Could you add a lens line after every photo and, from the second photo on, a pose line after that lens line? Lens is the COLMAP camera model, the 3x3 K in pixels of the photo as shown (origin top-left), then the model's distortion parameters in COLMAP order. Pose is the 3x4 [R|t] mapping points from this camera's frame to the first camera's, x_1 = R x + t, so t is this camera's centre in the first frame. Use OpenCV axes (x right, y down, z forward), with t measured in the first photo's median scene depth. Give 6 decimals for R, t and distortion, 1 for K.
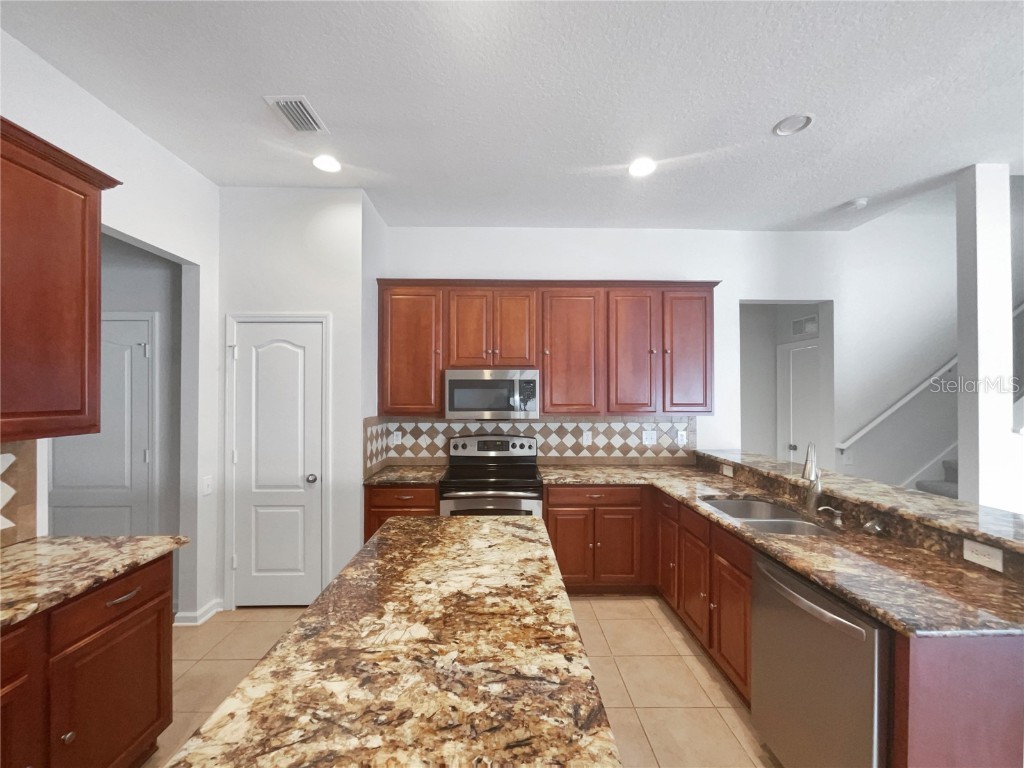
lens RADIAL K [[425.7, 0, 504.2], [0, 425.7, 389.9], [0, 0, 1]] dist [0.000992, 0.001099]
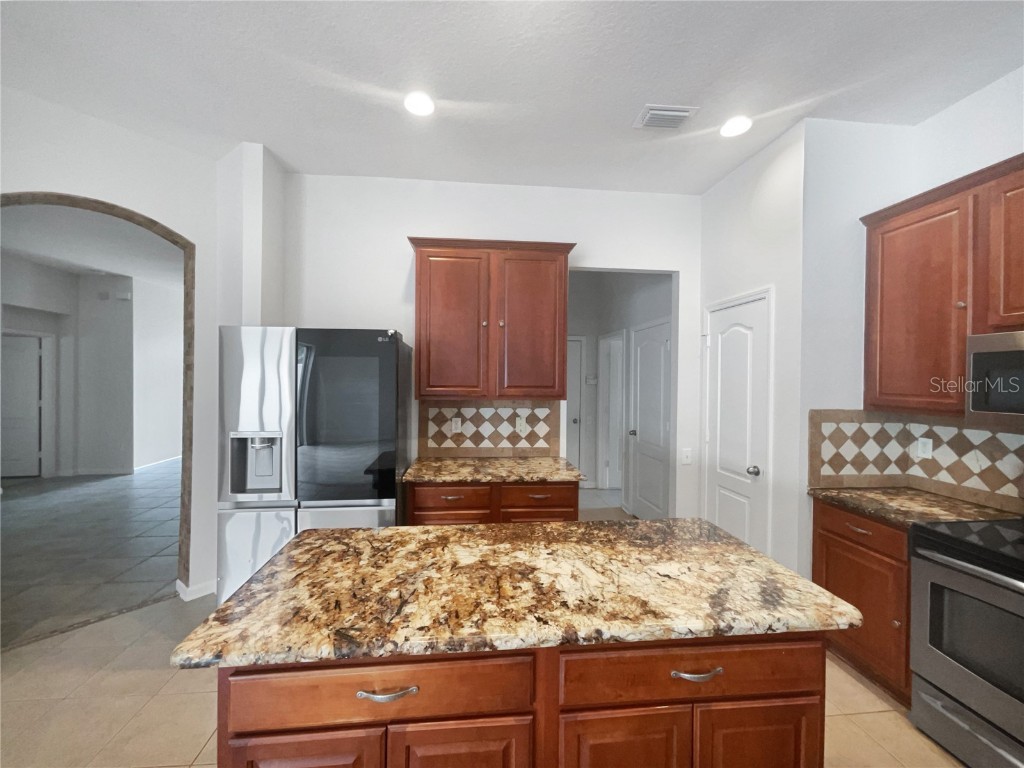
lens RADIAL K [[425.7, 0, 504.0], [0, 425.7, 378.4], [0, 0, 1]] dist [0.000992, 0.001099]
pose [[0.075854, -0.001146, -0.997118, 0.459637], [0.000570, 0.999999, -0.001106, 0.011368], [0.997119, -0.000484, 0.075854, 0.431259]]
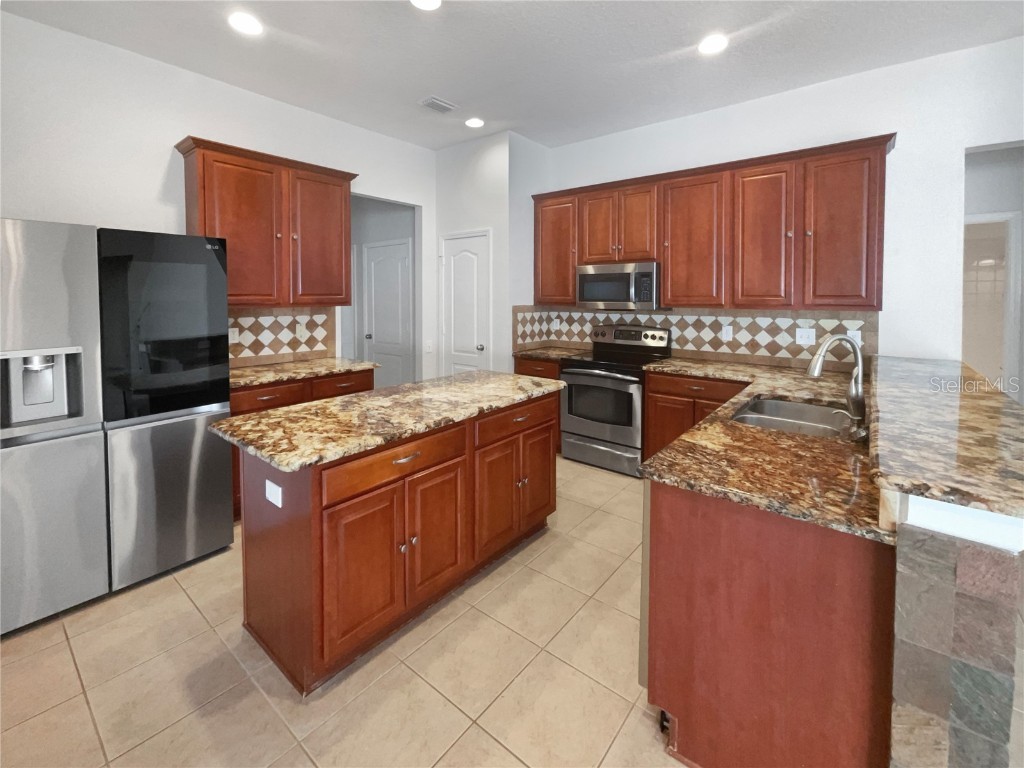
lens RADIAL K [[463.4, 0, 520.0], [0, 463.4, 299.2], [0, 0, 1]] dist [0.002883, 0.000321]
pose [[0.767750, 0.004537, -0.640734, 0.682387], [0.007194, 0.999851, 0.015700, 0.027785], [0.640709, -0.016663, 0.767603, -0.090937]]
